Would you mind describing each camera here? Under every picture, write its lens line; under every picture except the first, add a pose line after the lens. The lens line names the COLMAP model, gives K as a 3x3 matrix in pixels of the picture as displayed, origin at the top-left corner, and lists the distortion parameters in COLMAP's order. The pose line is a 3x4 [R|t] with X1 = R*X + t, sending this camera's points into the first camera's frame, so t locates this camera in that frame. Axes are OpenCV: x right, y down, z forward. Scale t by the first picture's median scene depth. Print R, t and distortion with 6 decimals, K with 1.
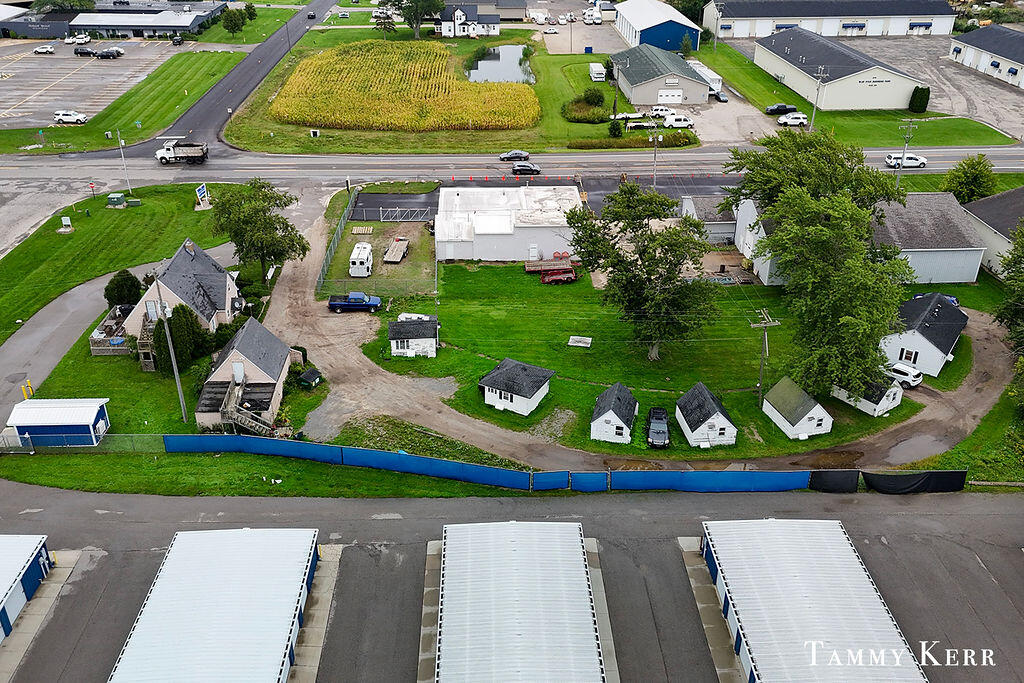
lens RADIAL K [[710.6, 0, 512.0], [0, 710.6, 341.5], [0, 0, 1]] dist [0.063570, -0.065332]
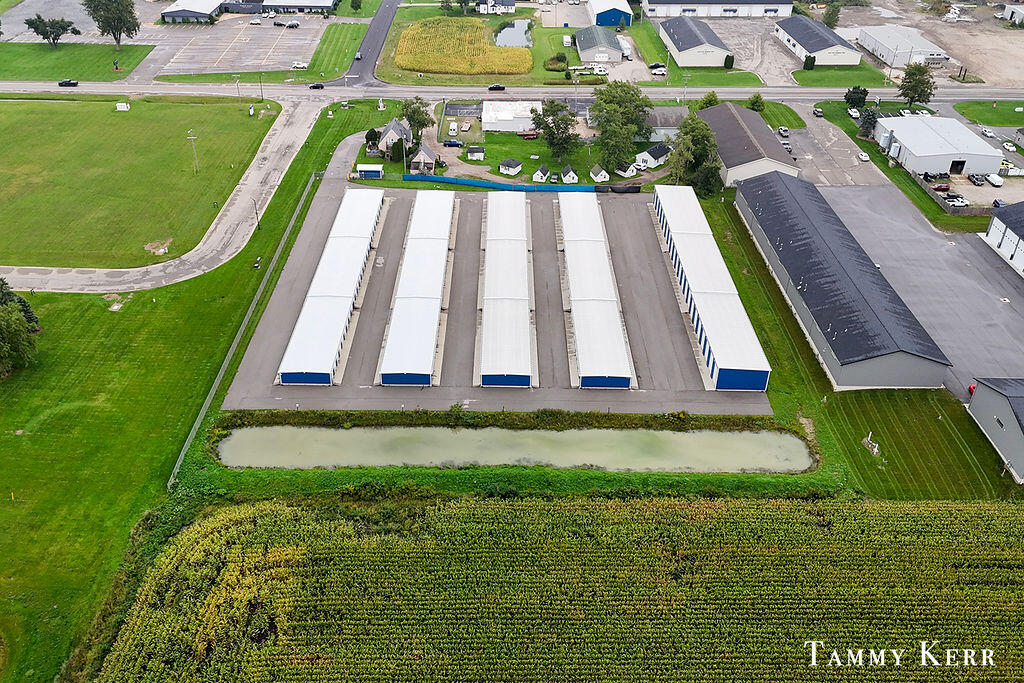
lens RADIAL K [[732.3, 0, 512.0], [0, 732.3, 341.5], [0, 0, 1]] dist [0.072311, -0.134621]
pose [[0.999377, 0.024875, -0.025049, 0.069635], [-0.022789, 0.996504, 0.080374, 0.352165], [0.026961, -0.079753, 0.996450, -1.390535]]
